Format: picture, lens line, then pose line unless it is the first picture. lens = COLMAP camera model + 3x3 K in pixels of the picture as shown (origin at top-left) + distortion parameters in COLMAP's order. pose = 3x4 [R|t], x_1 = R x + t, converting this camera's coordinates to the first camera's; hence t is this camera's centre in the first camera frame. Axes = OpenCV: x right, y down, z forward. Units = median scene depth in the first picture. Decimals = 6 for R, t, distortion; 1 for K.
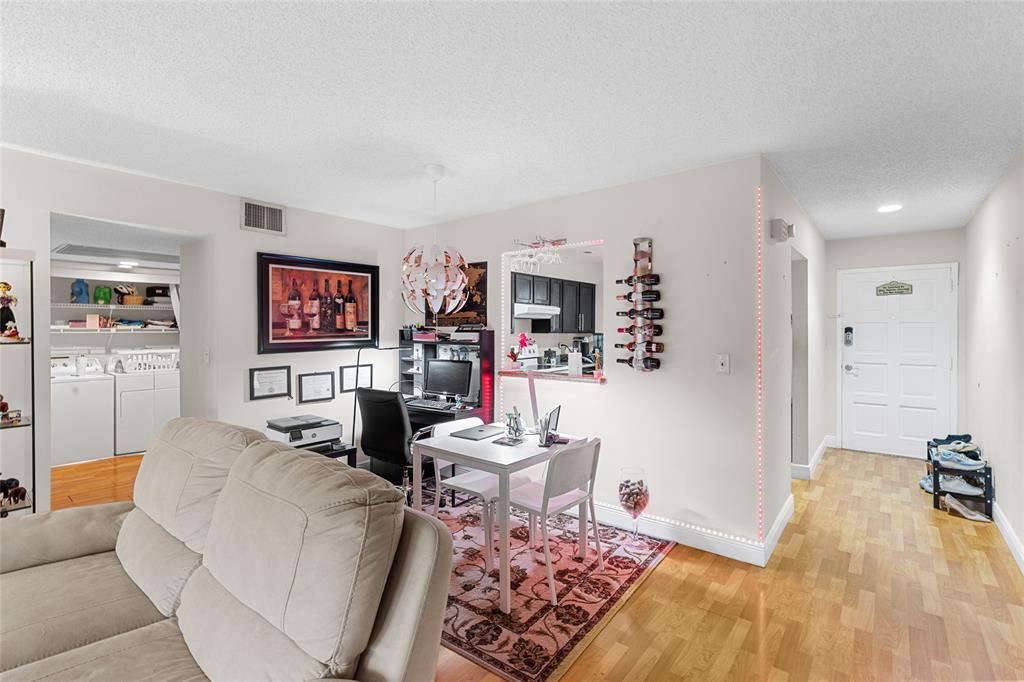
lens RADIAL K [[463.2, 0, 519.8], [0, 463.2, 329.9], [0, 0, 1]] dist [0.009392, -0.003248]
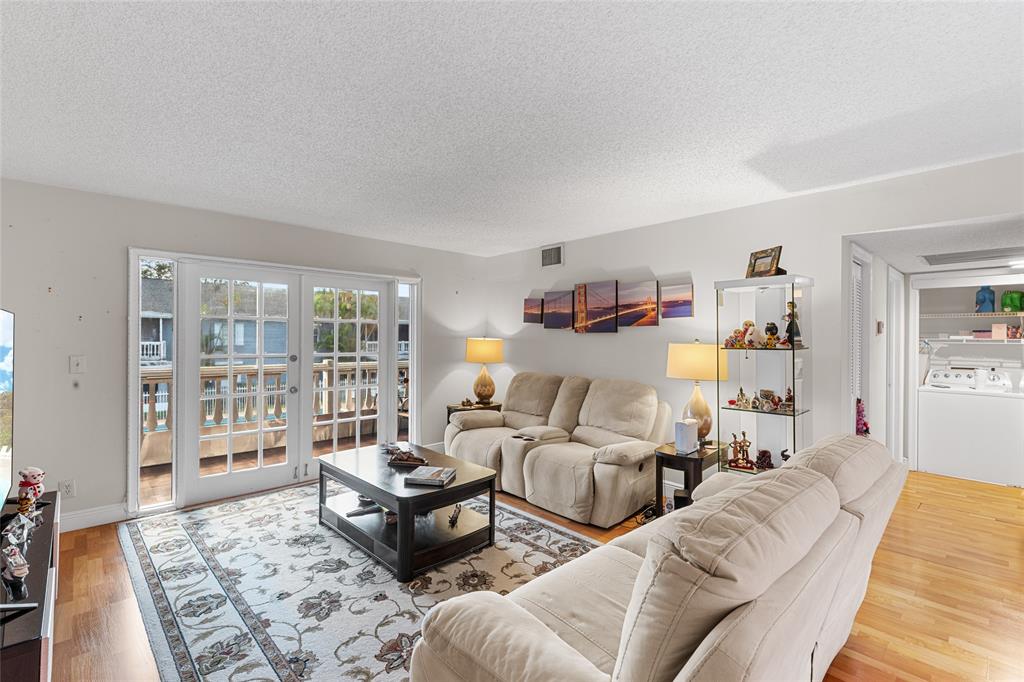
lens RADIAL K [[463.2, 0, 512.3], [0, 463.2, 336.3], [0, 0, 1]] dist [0.009392, -0.003248]
pose [[-0.140769, -0.002012, -0.990040, 0.149025], [-0.008341, 0.999965, -0.000846, 0.000187], [0.990007, 0.008139, -0.140781, 0.238567]]
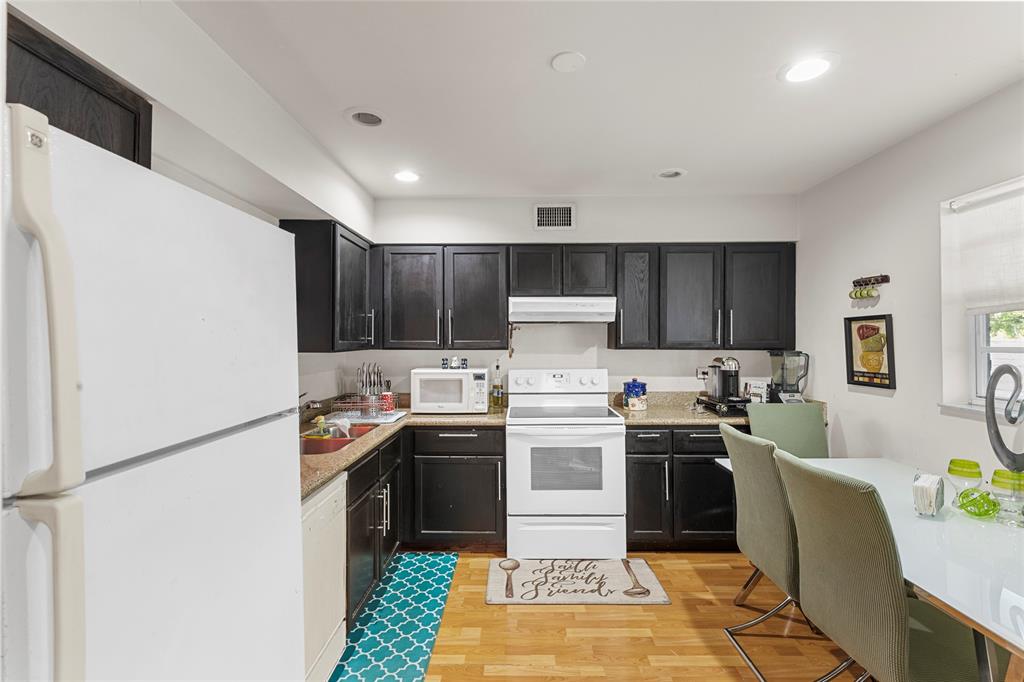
lens RADIAL K [[463.2, 0, 506.2], [0, 463.2, 337.3], [0, 0, 1]] dist [0.009392, -0.003248]
pose [[0.597983, -0.001328, -0.801508, 0.613626], [-0.004809, 0.999975, -0.005245, -0.005505], [0.801495, 0.006991, 0.597961, 0.875606]]
